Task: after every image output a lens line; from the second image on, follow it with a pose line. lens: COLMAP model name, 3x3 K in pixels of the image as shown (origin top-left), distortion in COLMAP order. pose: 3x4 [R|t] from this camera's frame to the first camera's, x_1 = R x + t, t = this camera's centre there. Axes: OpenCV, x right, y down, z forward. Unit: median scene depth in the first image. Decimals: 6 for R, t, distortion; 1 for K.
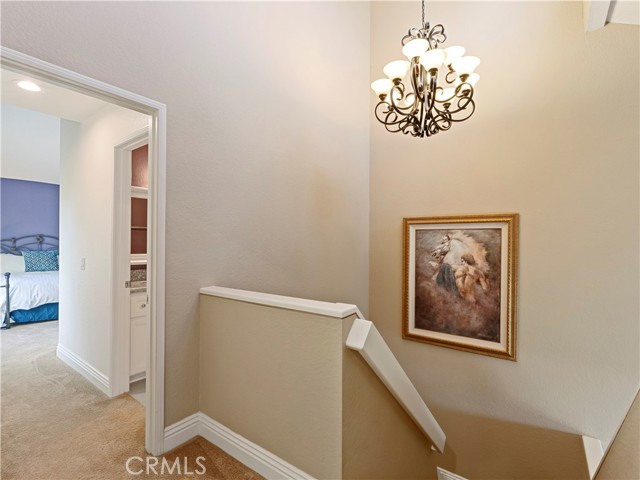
lens RADIAL K [[305.7, 0, 322.8], [0, 305.7, 236.8], [0, 0, 1]] dist [-0.002636, -0.001477]
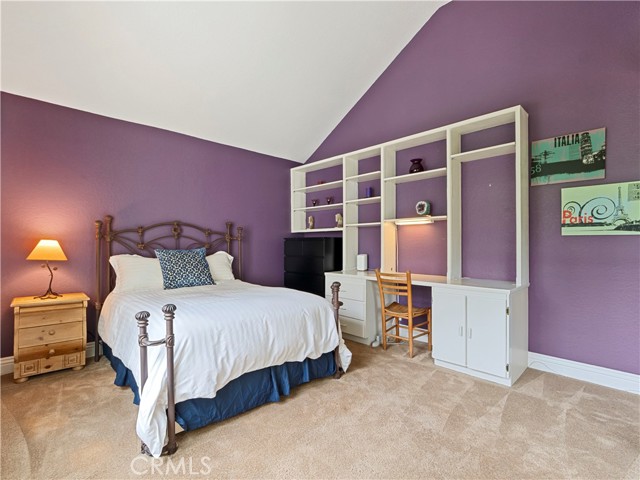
lens RADIAL K [[305.7, 0, 320.4], [0, 305.7, 241.7], [0, 0, 1]] dist [-0.002636, -0.001477]
pose [[0.986465, -0.006392, -0.163848, -0.741971], [0.008414, 0.999897, 0.011652, 0.034833], [0.163756, -0.012872, 0.986417, 0.618553]]
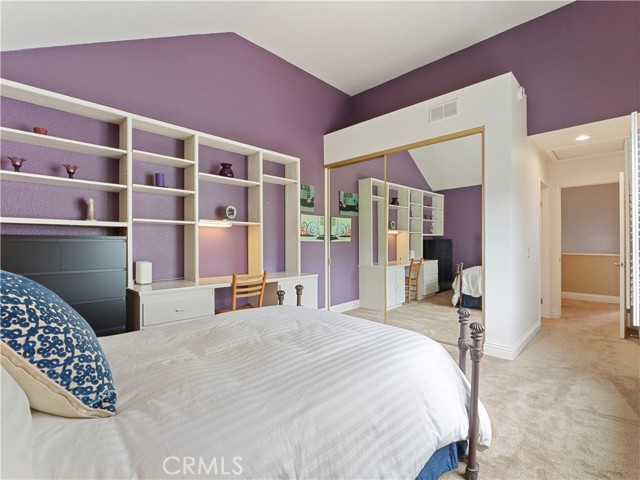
lens RADIAL K [[305.7, 0, 318.4], [0, 305.7, 243.0], [0, 0, 1]] dist [-0.002636, -0.001477]
pose [[0.141304, 0.003983, 0.989958, -1.403797], [-0.009915, 0.999947, -0.002608, 0.041666], [-0.989917, -0.009447, 0.141336, 1.100086]]
